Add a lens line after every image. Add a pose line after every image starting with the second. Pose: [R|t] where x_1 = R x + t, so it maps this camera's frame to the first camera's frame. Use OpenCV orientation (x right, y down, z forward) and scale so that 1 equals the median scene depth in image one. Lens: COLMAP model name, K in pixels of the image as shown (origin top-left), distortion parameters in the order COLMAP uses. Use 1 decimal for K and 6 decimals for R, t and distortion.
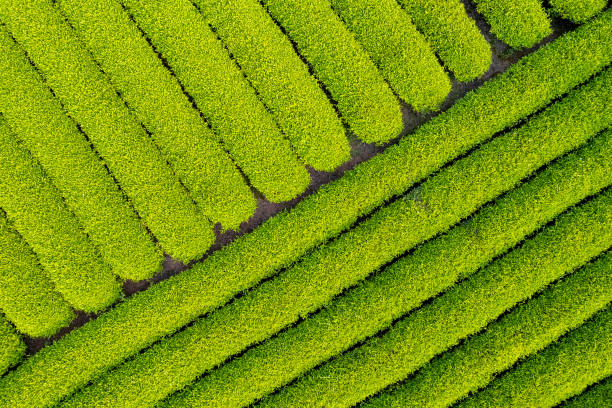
lens RADIAL K [[379.0, 0, 306.0], [0, 379.0, 204.0], [0, 0, 1]] dist [-0.068060, 0.059704]
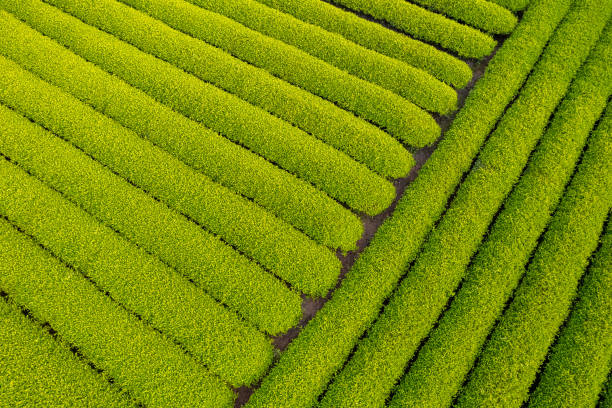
lens RADIAL K [[379.0, 0, 306.0], [0, 379.0, 204.0], [0, 0, 1]] dist [-0.068060, 0.059704]
pose [[0.926322, -0.343699, 0.154269, -0.451959], [0.376685, 0.851576, -0.364590, 0.310089], [-0.006062, 0.395839, 0.918300, -0.050388]]
